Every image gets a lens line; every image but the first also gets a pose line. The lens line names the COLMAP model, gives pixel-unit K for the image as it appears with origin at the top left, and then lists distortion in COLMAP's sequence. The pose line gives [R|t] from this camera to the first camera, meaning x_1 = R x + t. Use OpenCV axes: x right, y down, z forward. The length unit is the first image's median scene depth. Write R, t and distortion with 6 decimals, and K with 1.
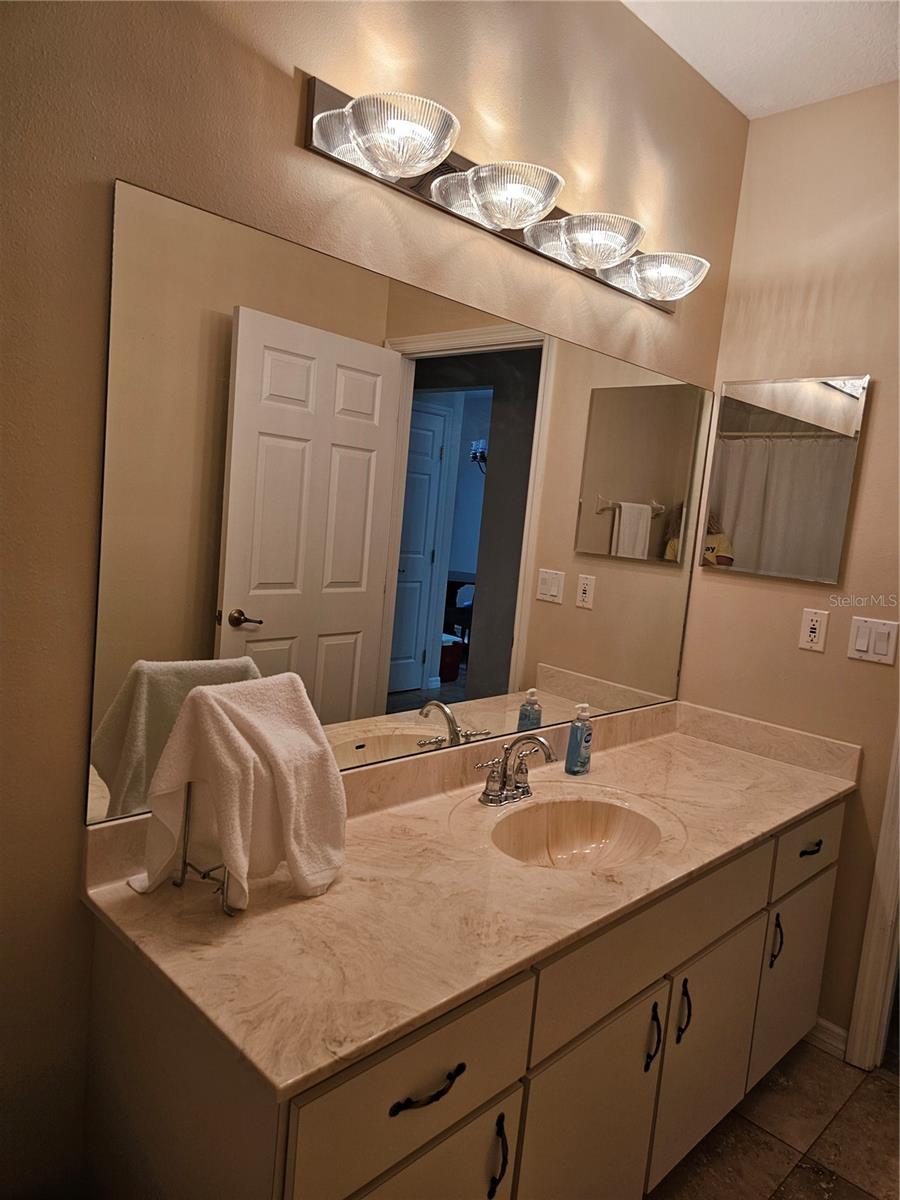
lens RADIAL K [[805.8, 0, 445.4], [0, 805.8, 602.6], [0, 0, 1]] dist [0.056910, -0.048567]
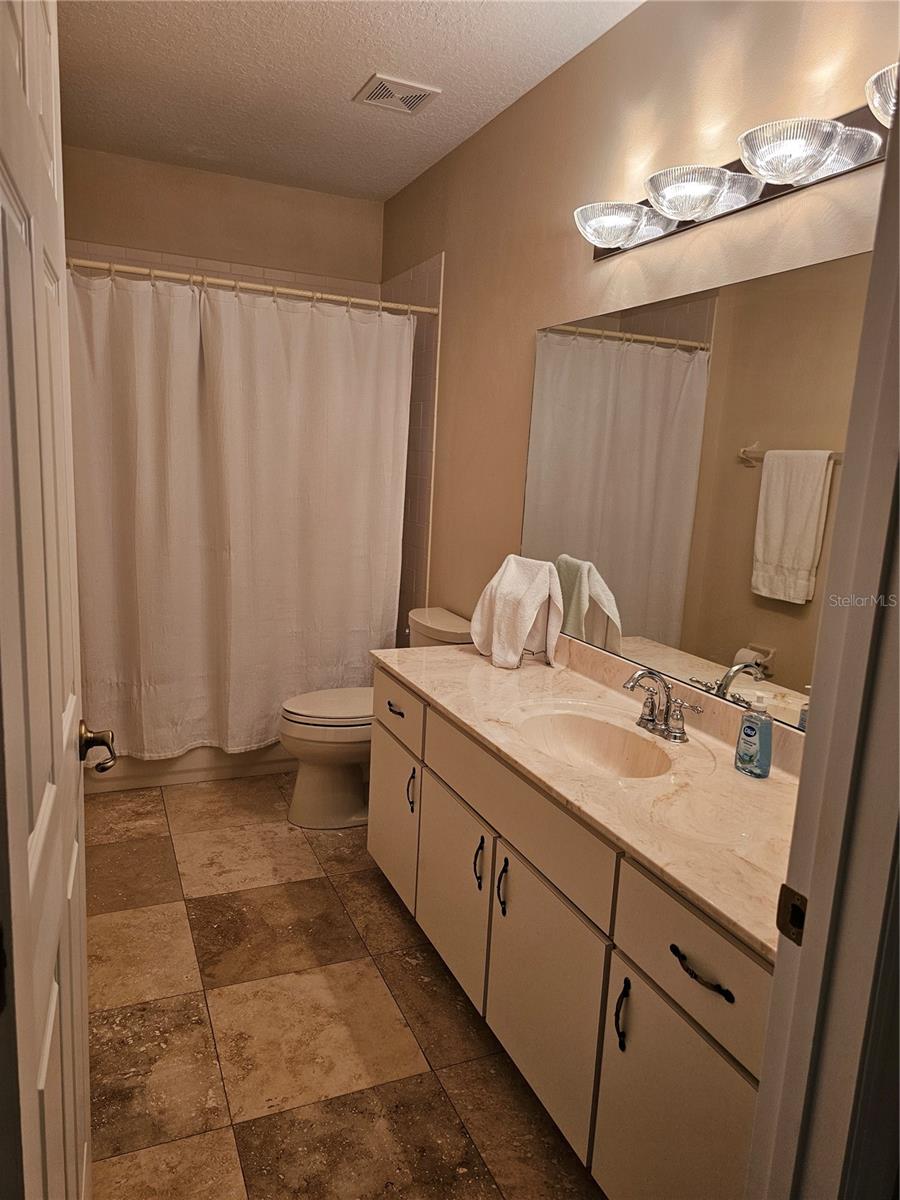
lens RADIAL K [[805.8, 0, 445.4], [0, 805.8, 602.6], [0, 0, 1]] dist [0.056910, -0.048567]
pose [[-0.372290, 0.129013, -0.919106, 1.318397], [-0.103413, 0.978359, 0.179218, -0.133665], [0.922337, 0.161769, -0.350892, 1.119839]]
